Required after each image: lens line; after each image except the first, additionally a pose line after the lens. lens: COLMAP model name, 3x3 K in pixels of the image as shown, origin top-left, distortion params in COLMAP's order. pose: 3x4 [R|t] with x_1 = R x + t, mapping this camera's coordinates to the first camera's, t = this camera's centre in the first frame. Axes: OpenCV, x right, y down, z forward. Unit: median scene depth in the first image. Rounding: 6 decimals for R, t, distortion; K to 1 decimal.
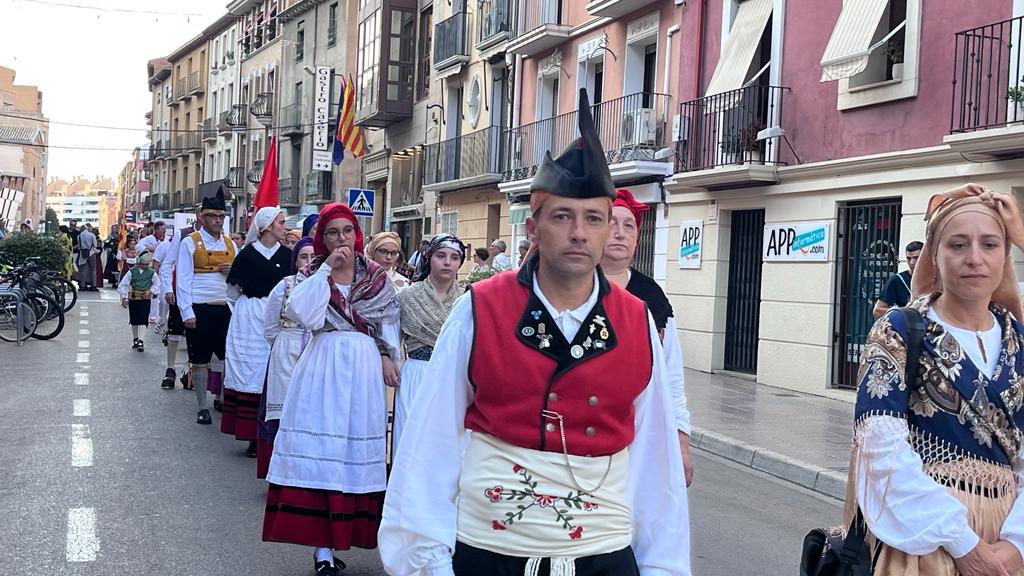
lens RADIAL K [[1253.4, 0, 512.0], [0, 1253.4, 288.0], [0, 0, 1]] dist [0.143546, -0.436442]
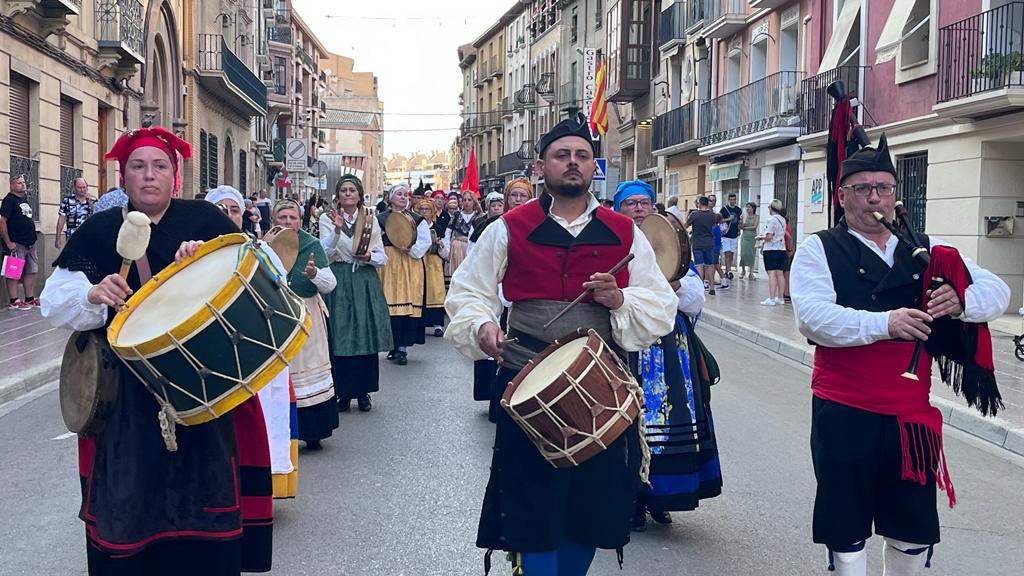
lens RADIAL K [[1253.4, 0, 512.0], [0, 1253.4, 288.0], [0, 0, 1]] dist [0.143546, -0.436442]
pose [[0.966444, -0.022726, -0.255870, 0.053917], [0.030635, 0.999167, 0.026968, 0.005288], [0.255044, -0.033901, 0.966335, -0.092880]]
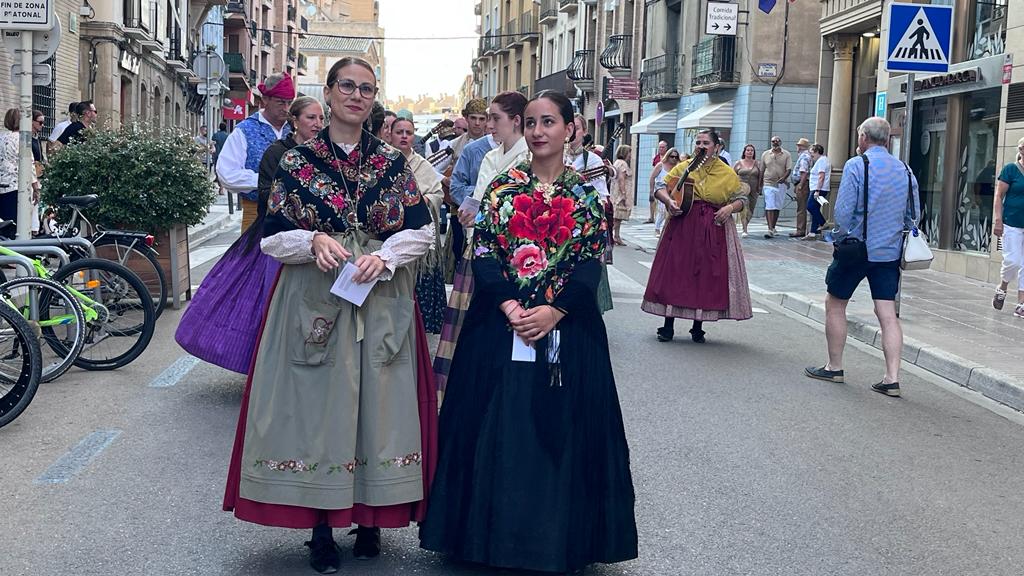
lens RADIAL K [[1264.7, 0, 530.2], [0, 1264.7, 291.9], [0, 0, 1]] dist [0.121612, -0.393328]
pose [[0.968867, 0.007225, -0.247474, -0.069185], [0.010443, 0.997492, 0.070010, -0.008764], [0.247359, -0.070415, 0.966362, 0.287333]]
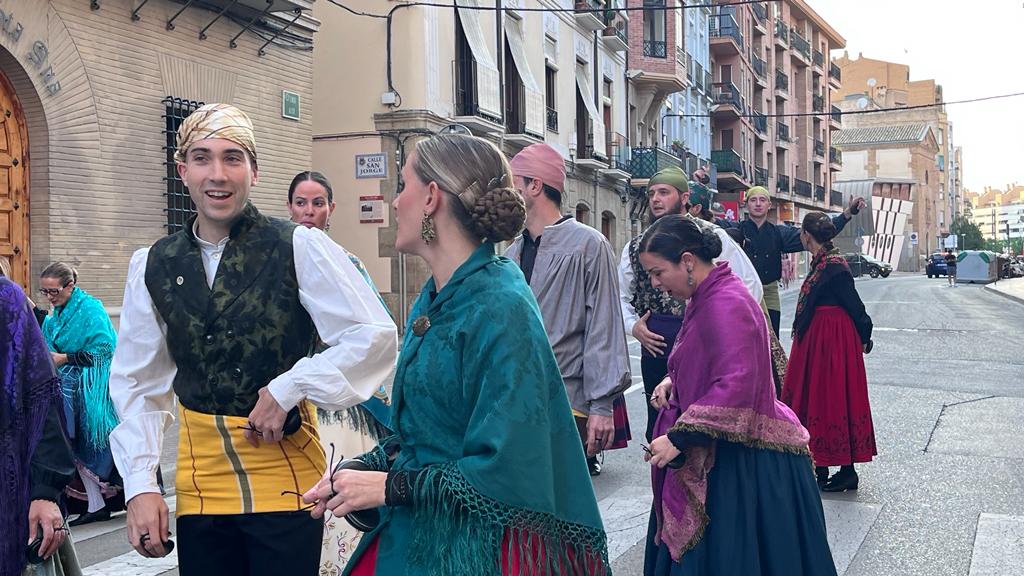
lens RADIAL K [[1253.4, 0, 512.0], [0, 1253.4, 288.0], [0, 0, 1]] dist [0.143546, -0.436442]
pose [[0.752492, -0.054086, -0.656377, -0.094848], [0.046897, 0.998493, -0.028513, -0.017208], [0.656930, -0.009327, 0.753894, 0.487975]]
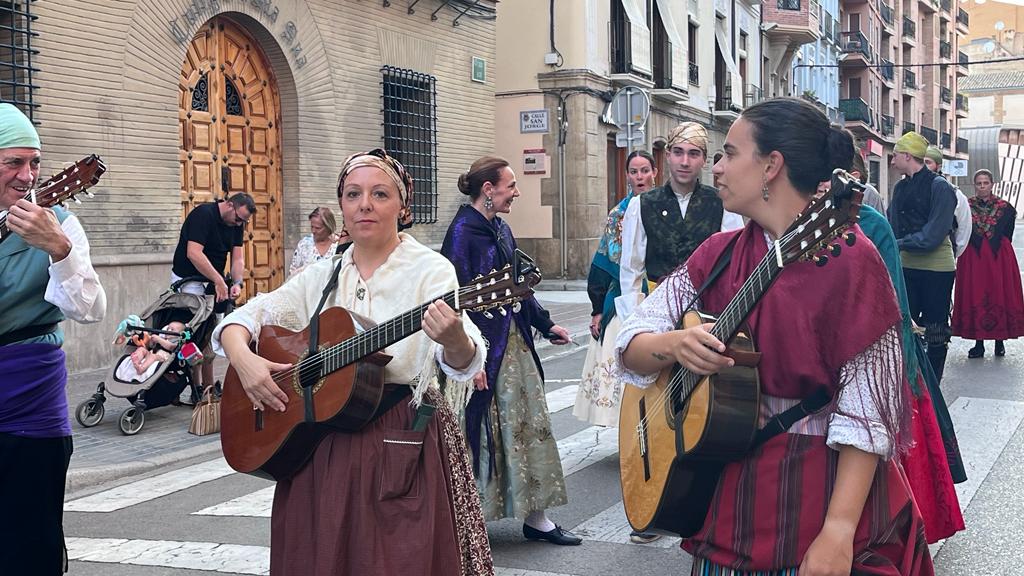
lens RADIAL K [[1264.7, 0, 530.2], [0, 1264.7, 291.9], [0, 0, 1]] dist [0.121612, -0.393328]
pose [[0.703941, -0.022807, -0.709892, -0.080176], [0.043763, 0.998978, 0.011301, -0.015610], [0.708909, -0.039022, 0.704220, 0.448372]]
